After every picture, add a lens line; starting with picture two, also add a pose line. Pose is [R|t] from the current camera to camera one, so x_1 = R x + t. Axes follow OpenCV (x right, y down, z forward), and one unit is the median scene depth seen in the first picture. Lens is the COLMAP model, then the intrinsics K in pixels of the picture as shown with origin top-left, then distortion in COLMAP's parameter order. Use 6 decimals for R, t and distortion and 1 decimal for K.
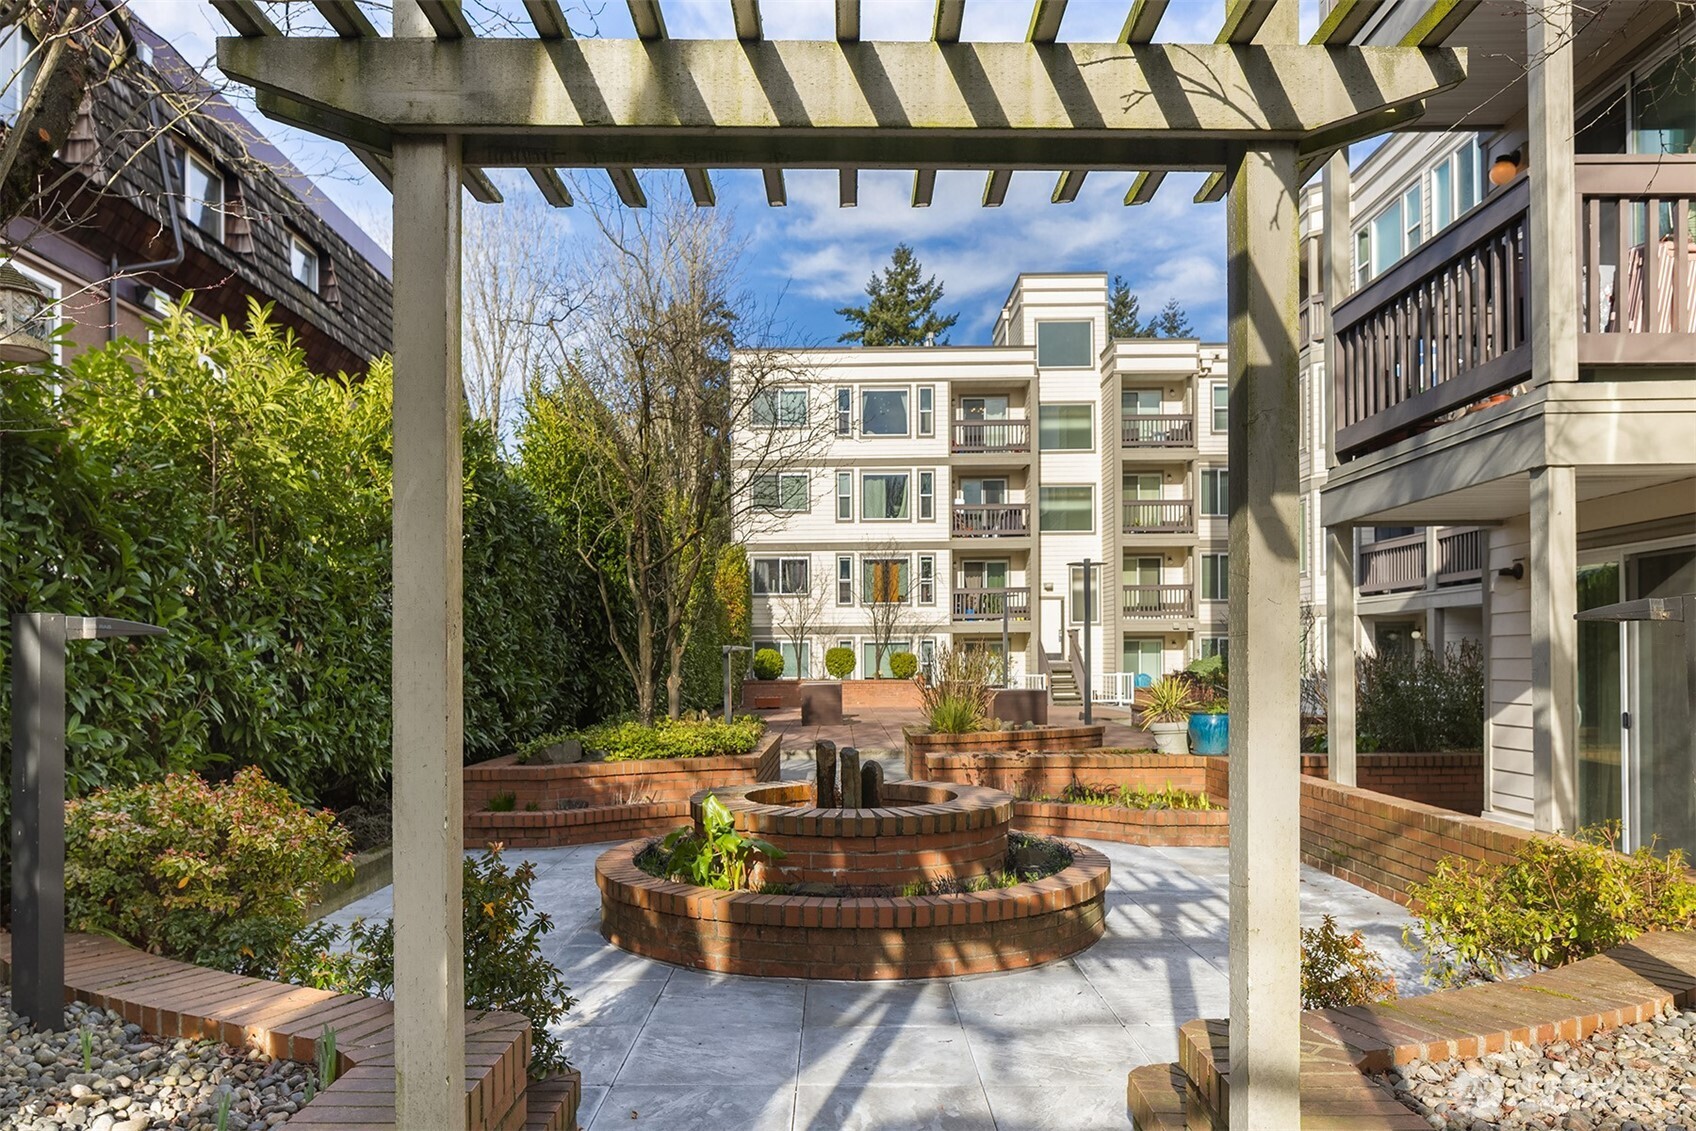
lens RADIAL K [[1159.6, 0, 848.0], [0, 1159.6, 565.5], [0, 0, 1]] dist [0.003725, 0.001167]
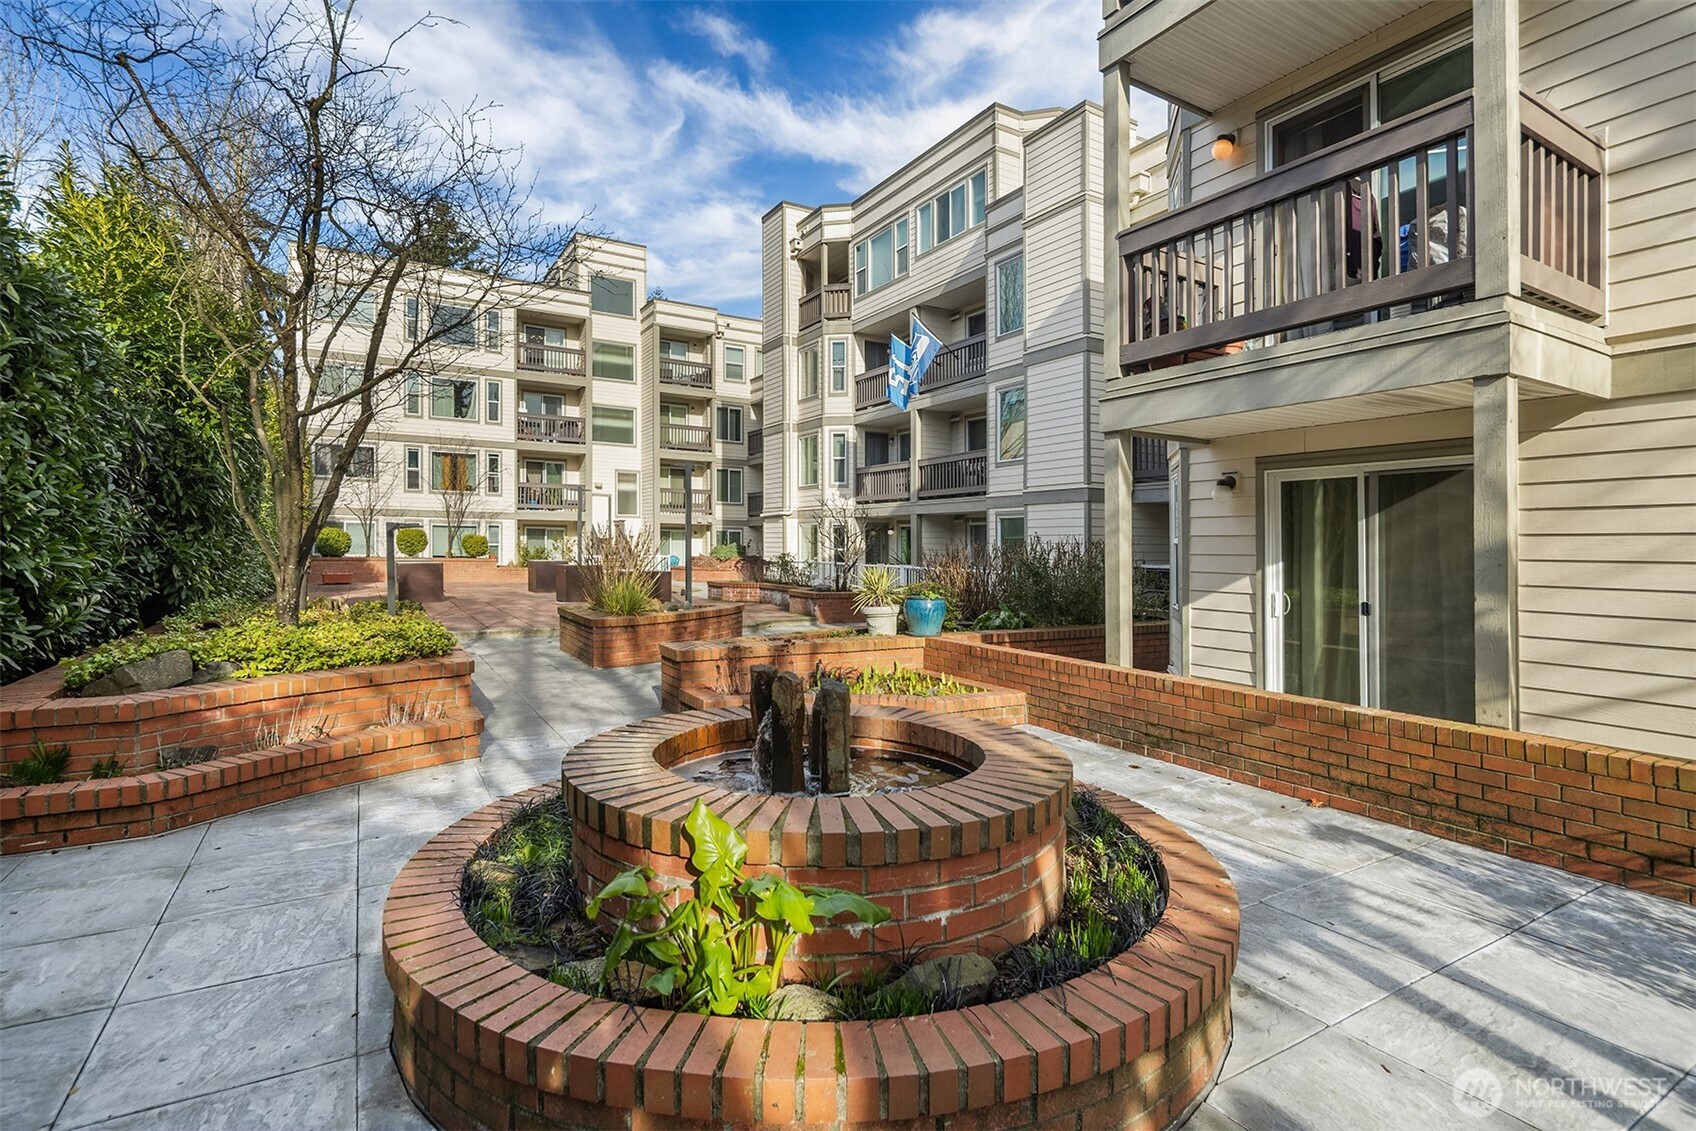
lens RADIAL K [[791.5, 0, 852.5], [0, 791.5, 530.0], [0, 0, 1]] dist [0.007866, -0.005950]
pose [[0.848655, 0.030992, 0.528037, -0.047128], [-0.064186, 0.996939, 0.044646, 0.010568], [-0.525037, -0.071781, 0.848047, 0.127484]]
